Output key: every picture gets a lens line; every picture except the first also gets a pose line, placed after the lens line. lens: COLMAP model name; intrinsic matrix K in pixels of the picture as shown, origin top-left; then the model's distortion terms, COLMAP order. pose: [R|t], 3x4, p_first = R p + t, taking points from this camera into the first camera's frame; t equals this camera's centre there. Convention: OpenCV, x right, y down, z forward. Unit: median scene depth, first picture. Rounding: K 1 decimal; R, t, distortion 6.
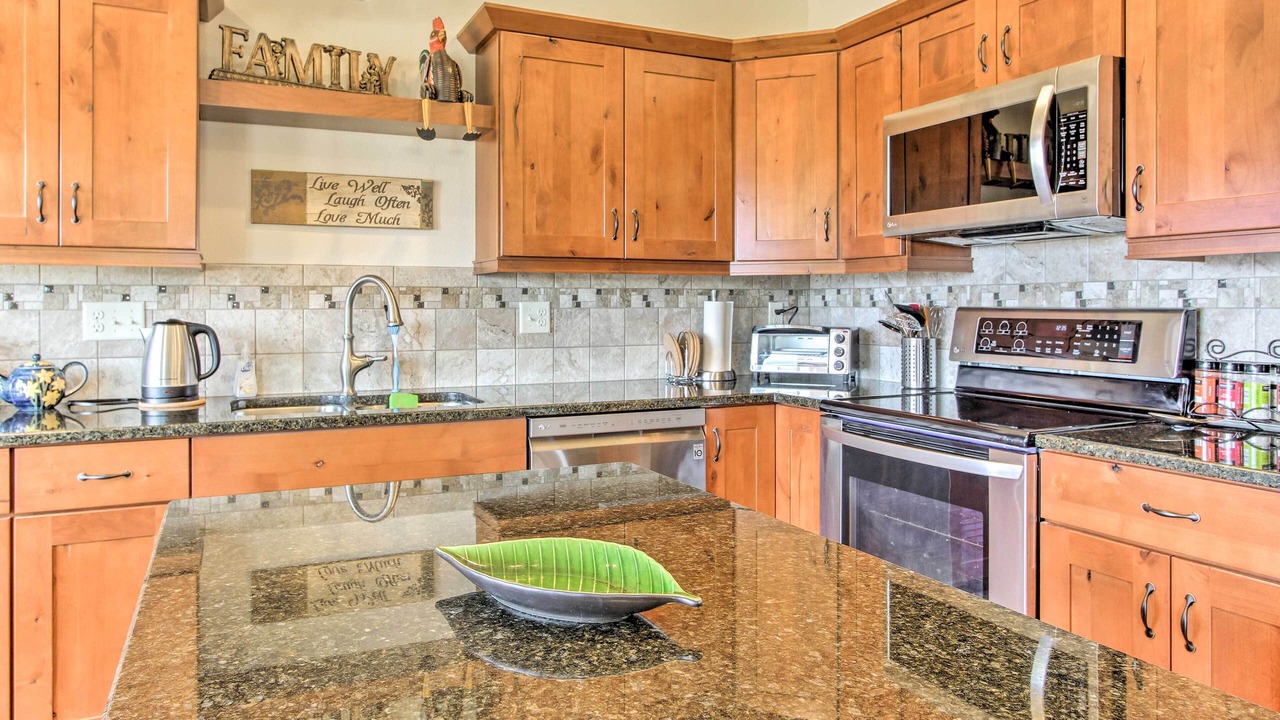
lens RADIAL K [[850.0, 0, 602.4], [0, 850.0, 304.7], [0, 0, 1]] dist [0.002208, 0.004133]
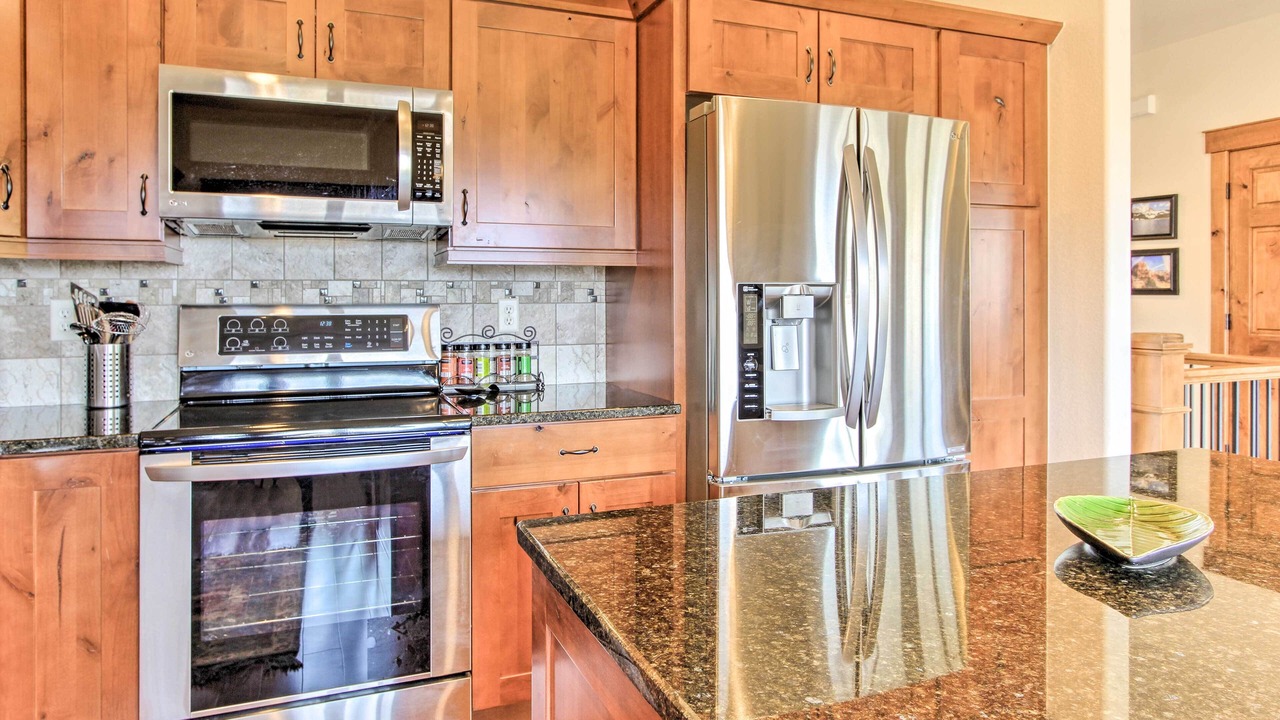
lens RADIAL K [[808.0, 0, 642.2], [0, 808.0, 297.5], [0, 0, 1]] dist [-0.004523, -0.000313]
pose [[0.049484, 0.002191, 0.998773, -0.374483], [0.002629, 0.999994, -0.002324, -0.001260], [-0.998771, 0.002740, 0.049478, 0.483871]]
